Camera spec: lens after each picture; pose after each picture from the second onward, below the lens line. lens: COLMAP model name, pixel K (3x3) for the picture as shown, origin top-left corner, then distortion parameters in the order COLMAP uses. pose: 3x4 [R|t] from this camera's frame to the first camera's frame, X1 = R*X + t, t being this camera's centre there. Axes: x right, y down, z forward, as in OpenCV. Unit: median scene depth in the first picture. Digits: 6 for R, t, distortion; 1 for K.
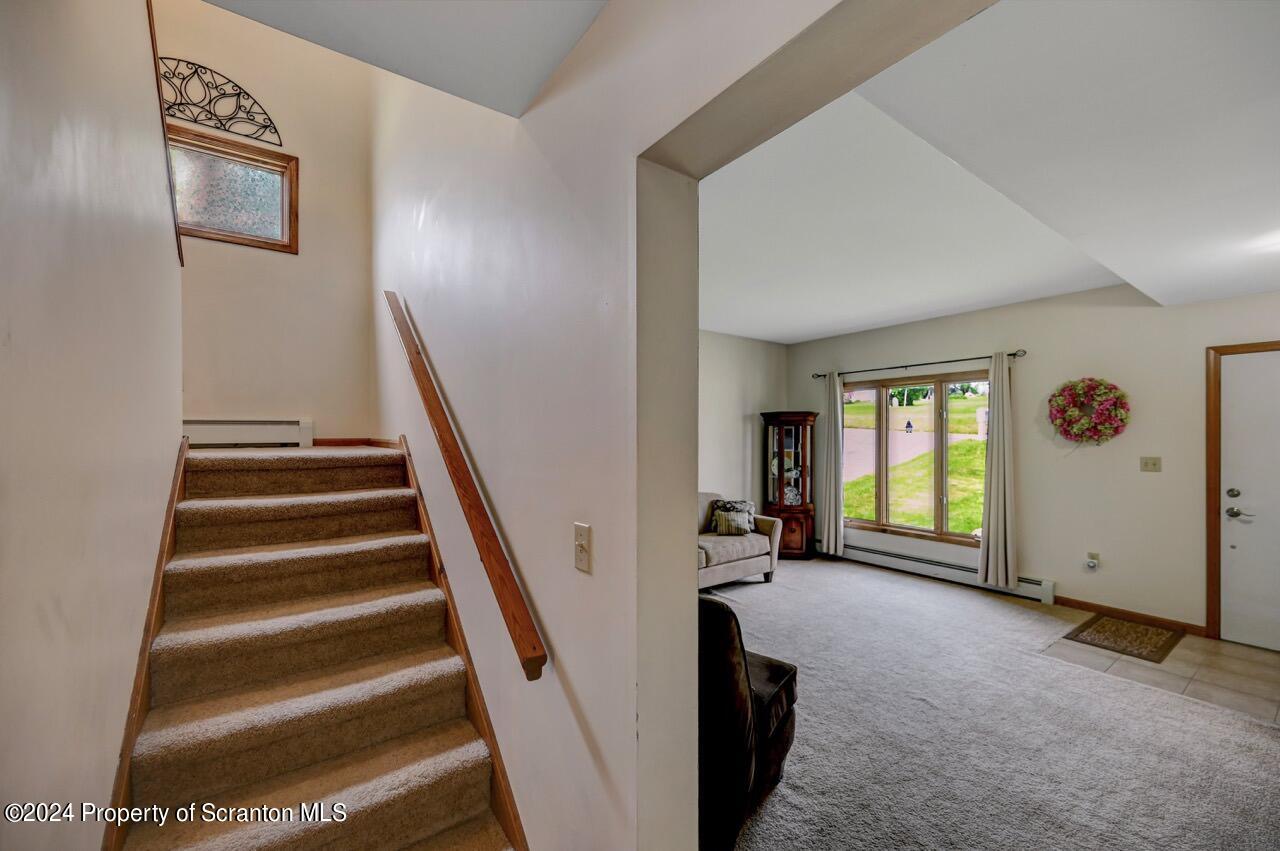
lens RADIAL K [[509.5, 0, 634.6], [0, 509.5, 438.5], [0, 0, 1]] dist [0.000502, -0.000064]
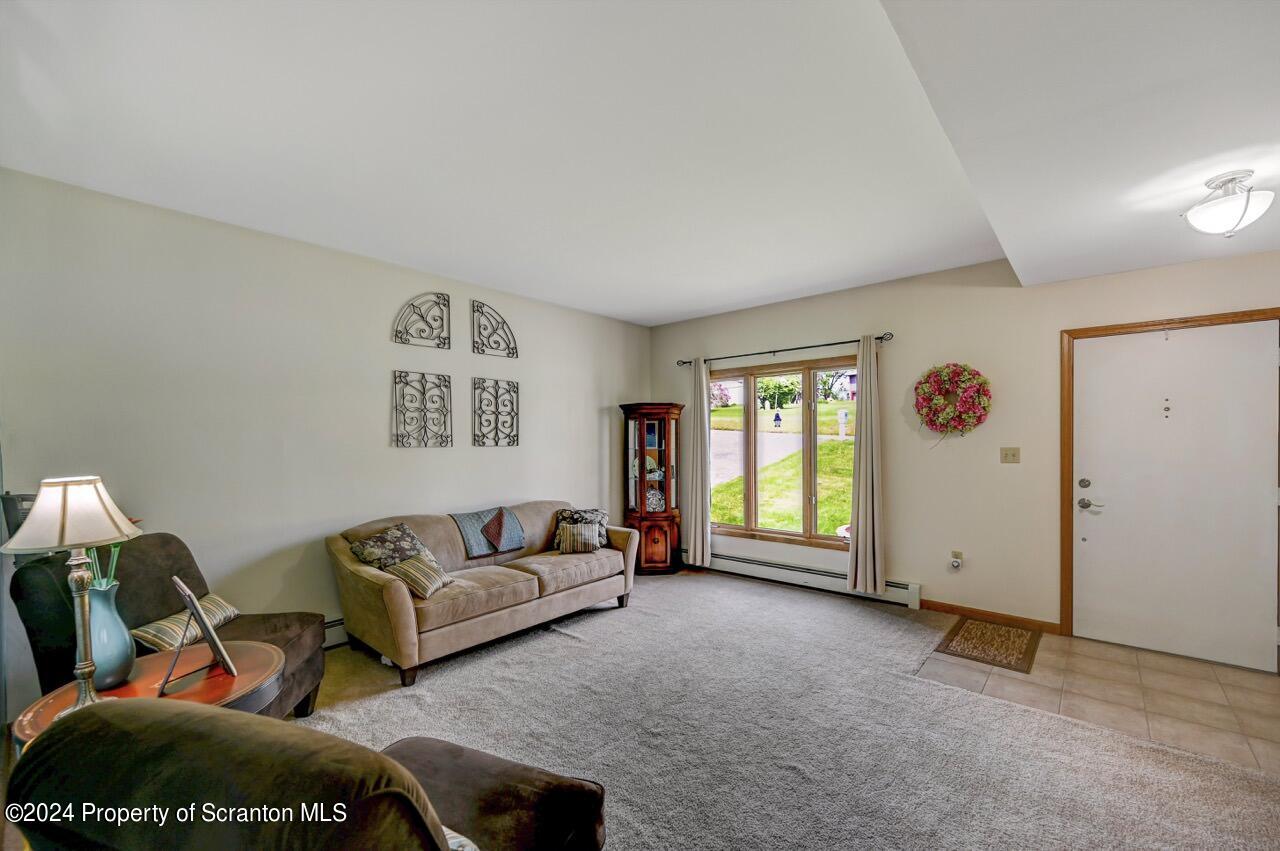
lens RADIAL K [[520.0, 0, 647.4], [0, 520.0, 449.5], [0, 0, 1]] dist [-0.001299, -0.000287]
pose [[0.970274, -0.011323, 0.241743, 0.113031], [0.008489, 0.999883, 0.012763, 0.018989], [-0.241859, -0.010331, 0.970256, 0.199427]]
